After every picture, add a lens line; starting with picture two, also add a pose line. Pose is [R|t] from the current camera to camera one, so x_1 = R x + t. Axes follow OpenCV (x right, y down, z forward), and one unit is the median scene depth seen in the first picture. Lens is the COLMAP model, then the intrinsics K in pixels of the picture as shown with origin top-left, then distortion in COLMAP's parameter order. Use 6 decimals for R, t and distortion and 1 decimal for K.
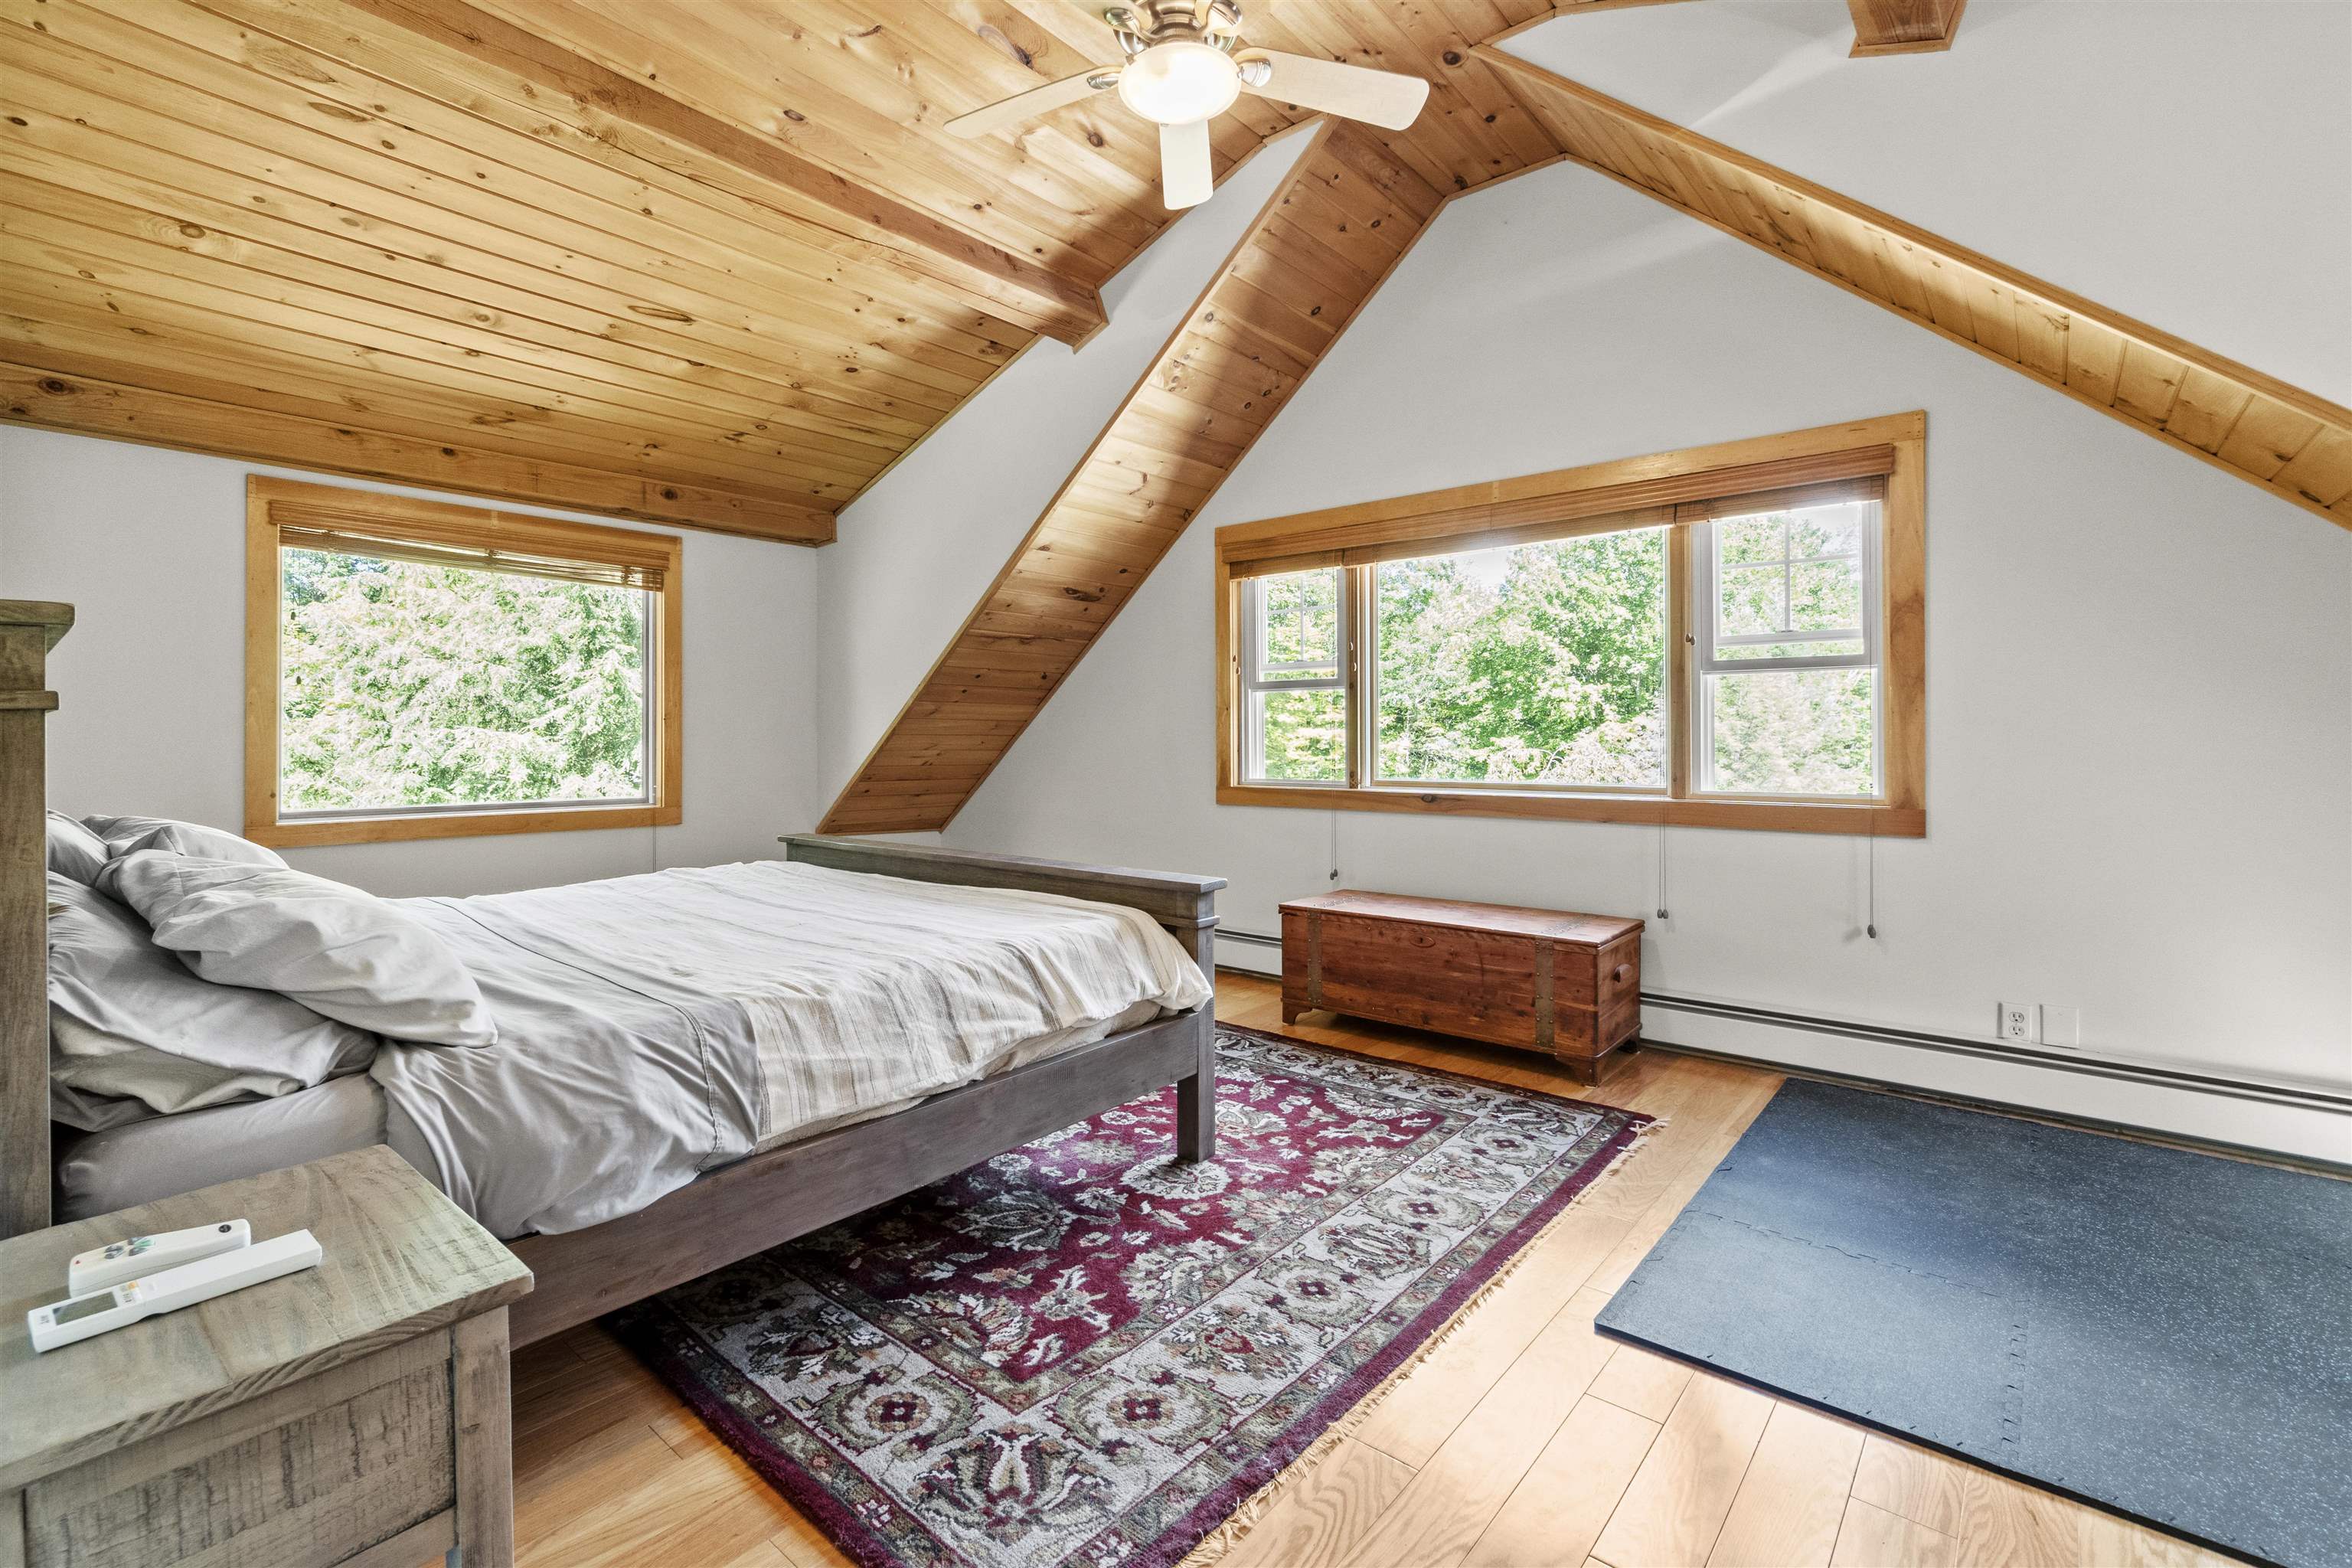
lens RADIAL K [[1031.4, 0, 1173.0], [0, 1031.4, 744.3], [0, 0, 1]] dist [-0.002473, -0.001148]
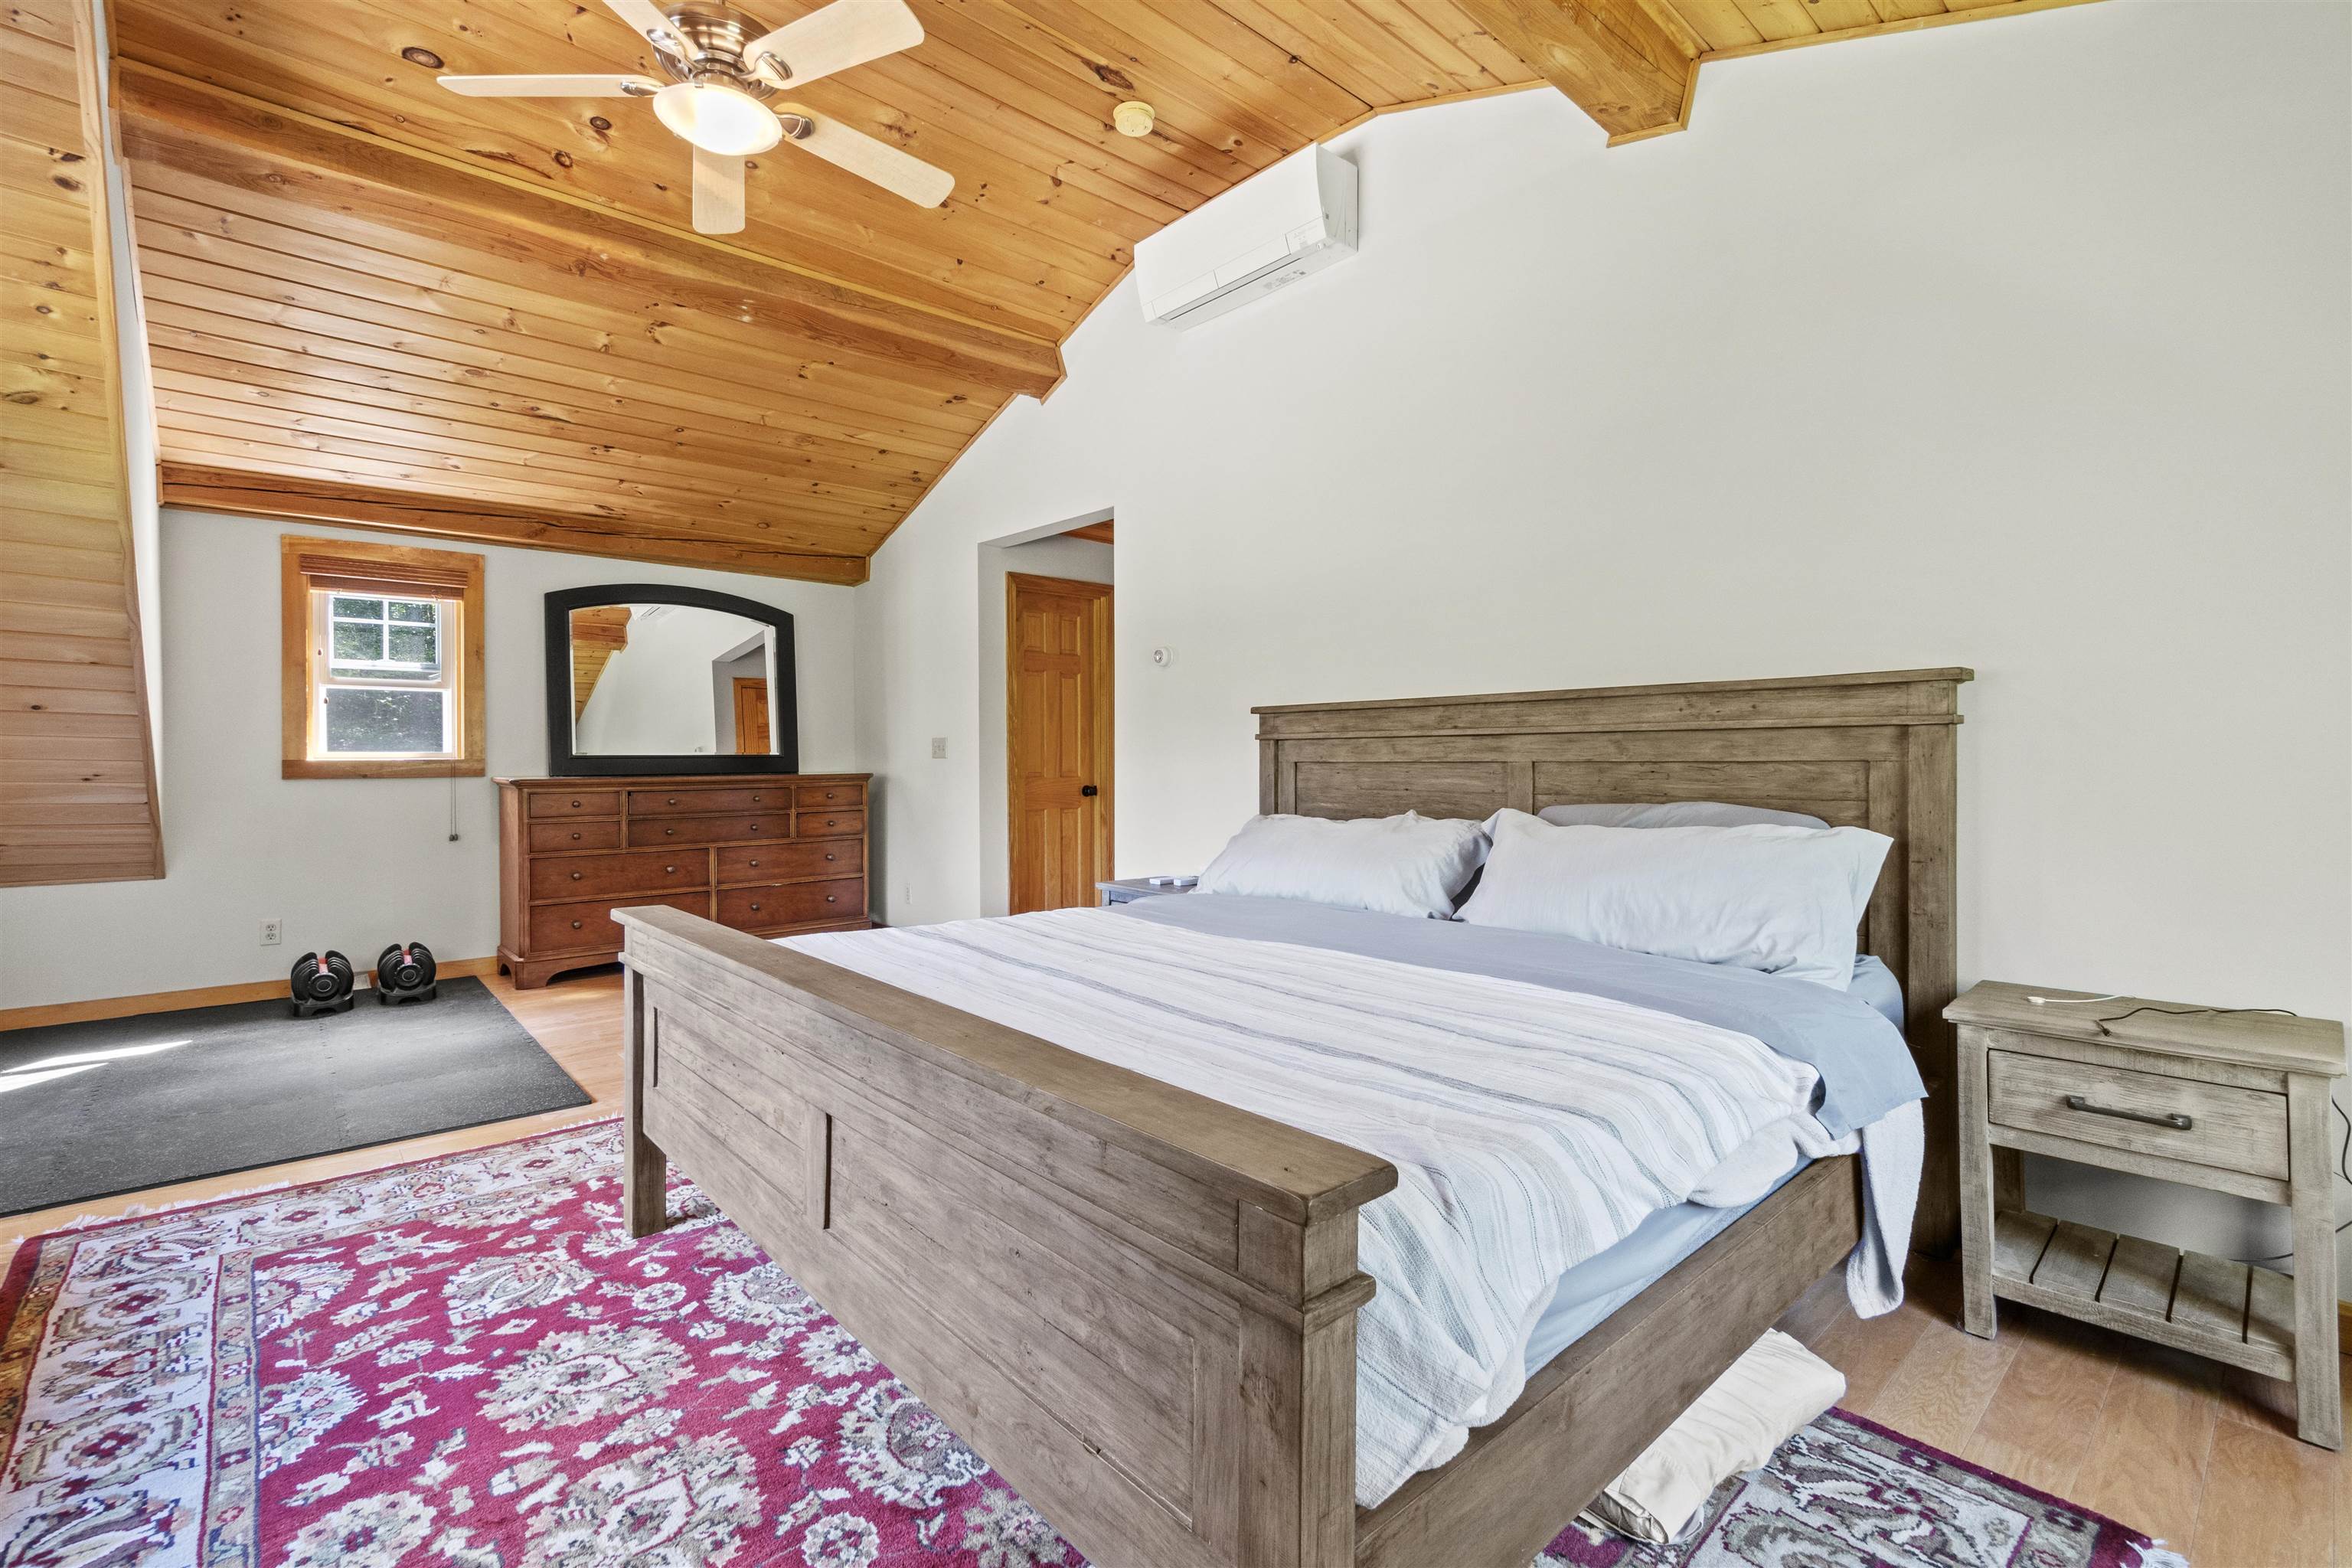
lens RADIAL K [[1031.4, 0, 1156.3], [0, 1031.4, 769.5], [0, 0, 1]] dist [-0.002473, -0.001148]
pose [[-0.988791, 0.002078, 0.149295, -0.547745], [0.004664, 0.999845, 0.016969, 0.001388], [-0.149237, 0.017475, -0.988647, 1.838282]]
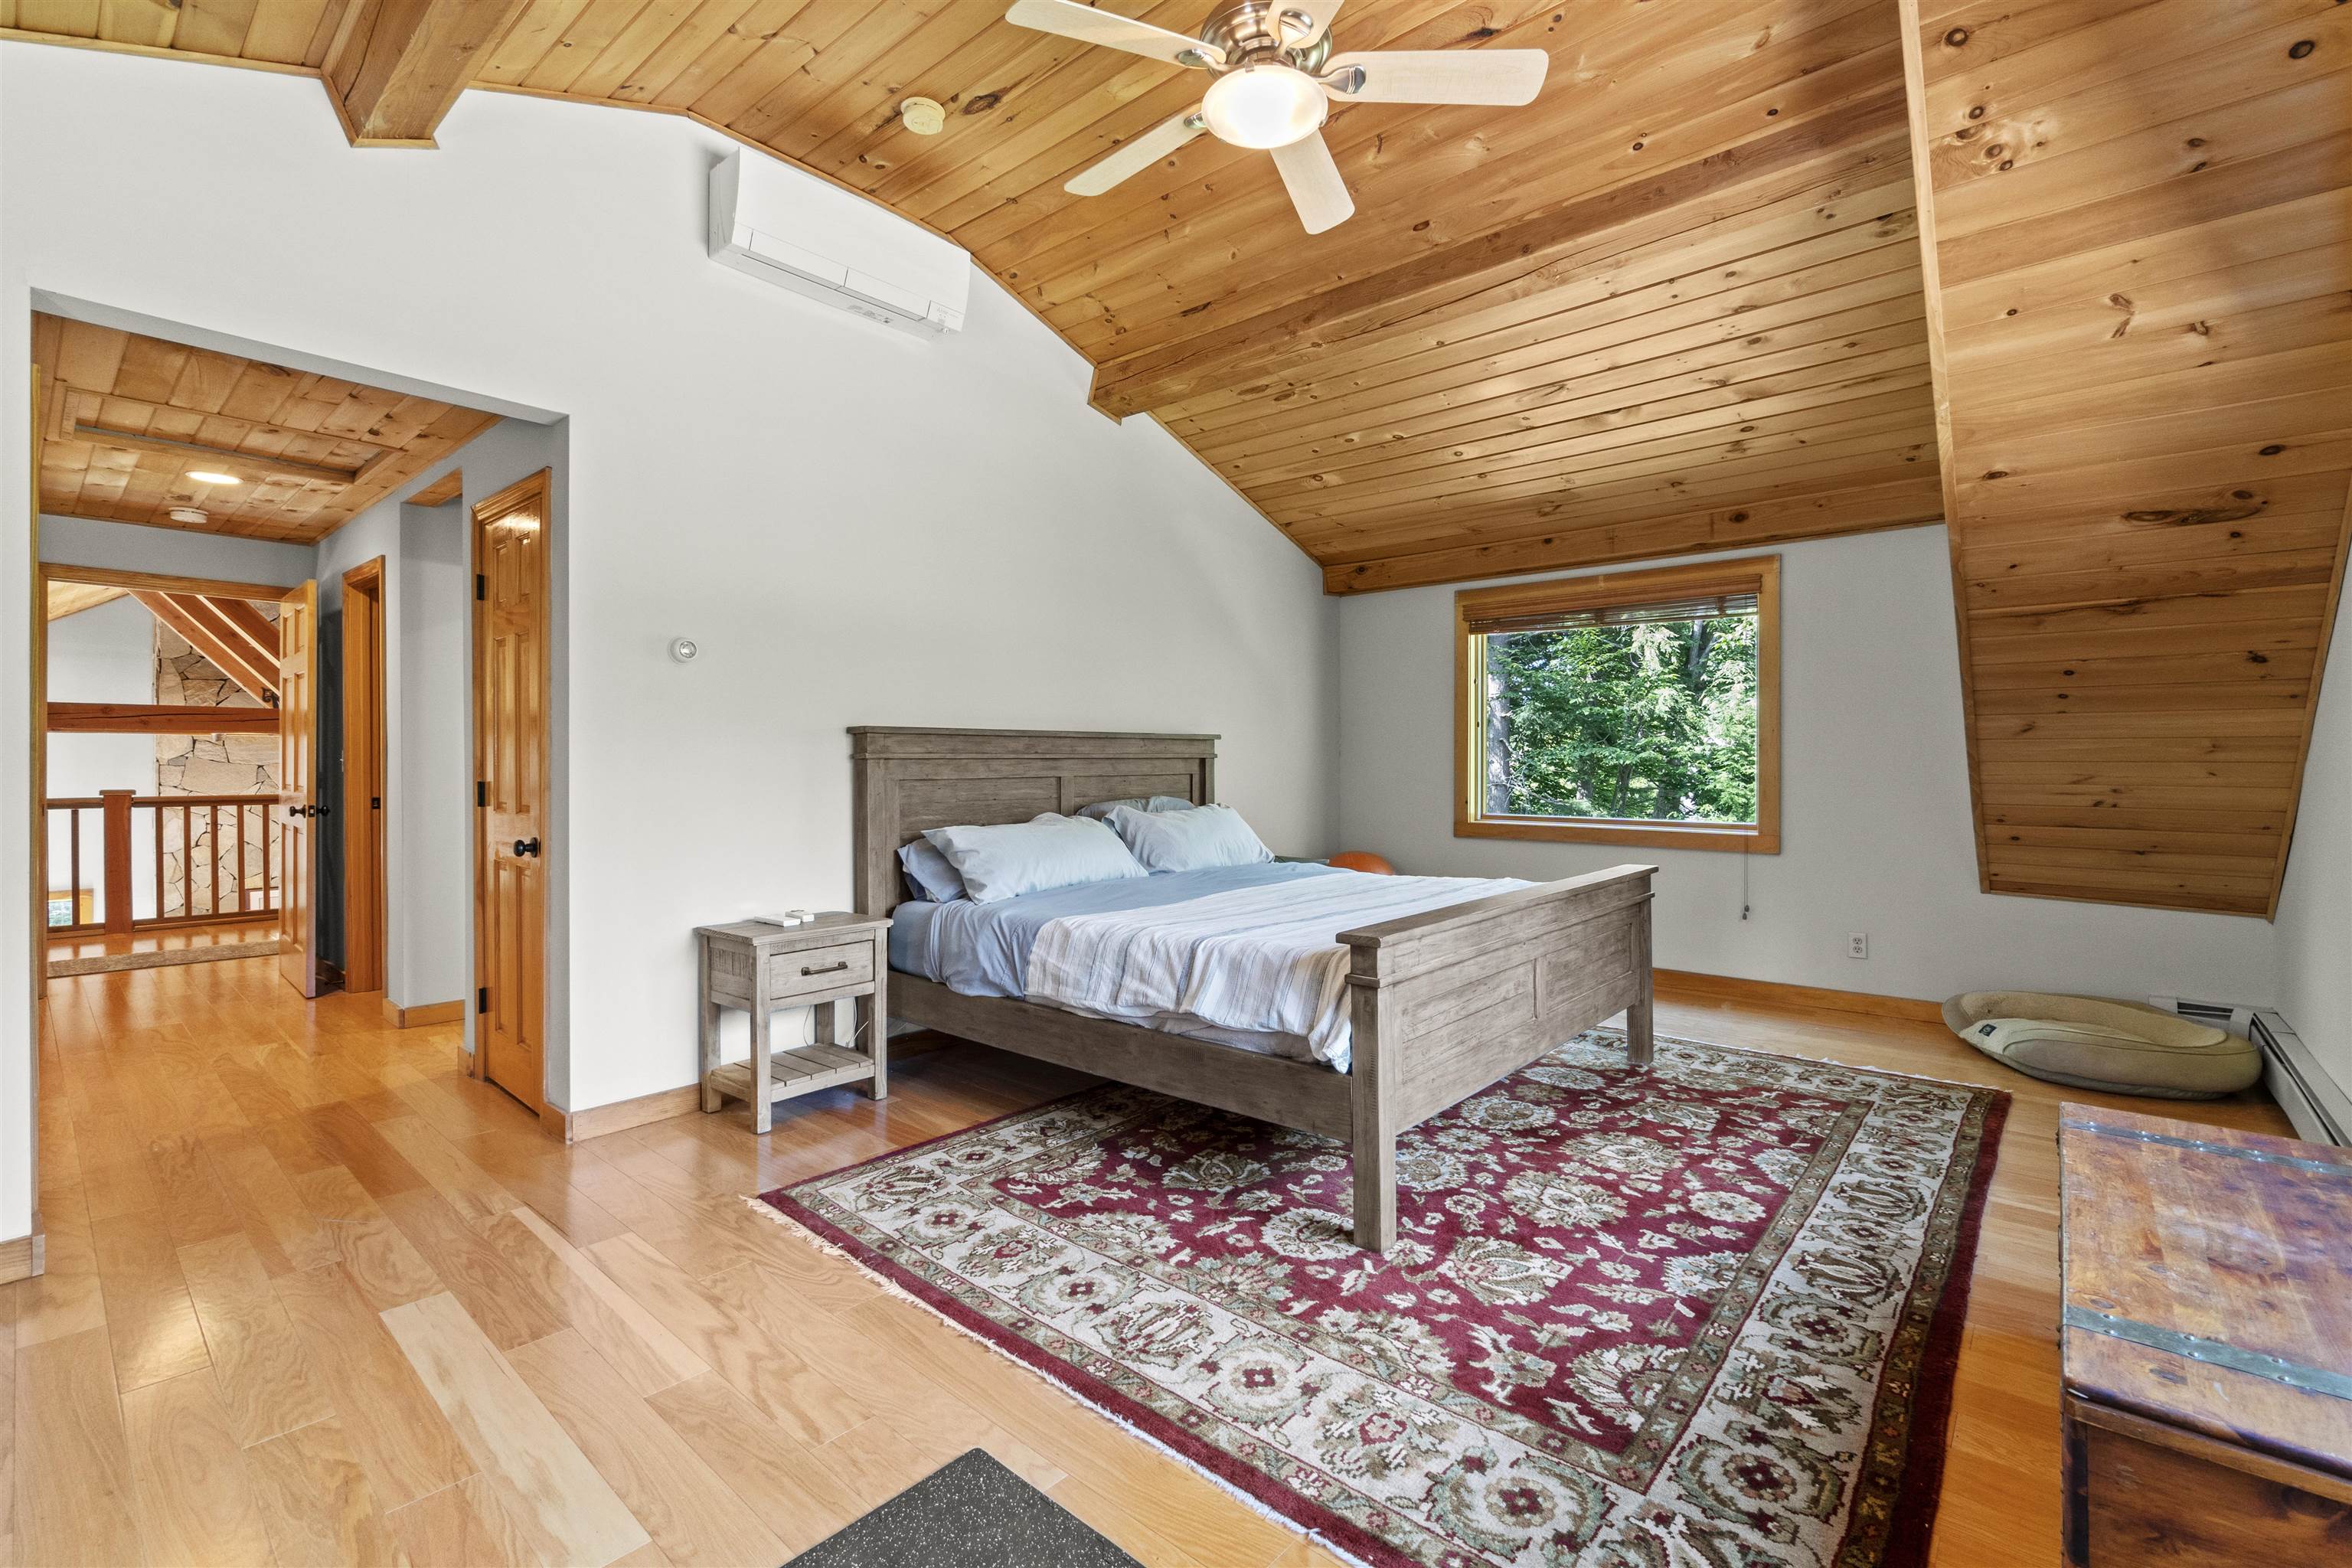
lens RADIAL K [[1031.4, 0, 1162.8], [0, 1031.4, 768.4], [0, 0, 1]] dist [-0.002473, -0.001148]
pose [[-0.021303, 0.009137, -0.999731, 0.932891], [-0.004396, 0.999948, 0.009232, -0.016468], [0.999763, 0.004592, -0.021262, 0.860933]]
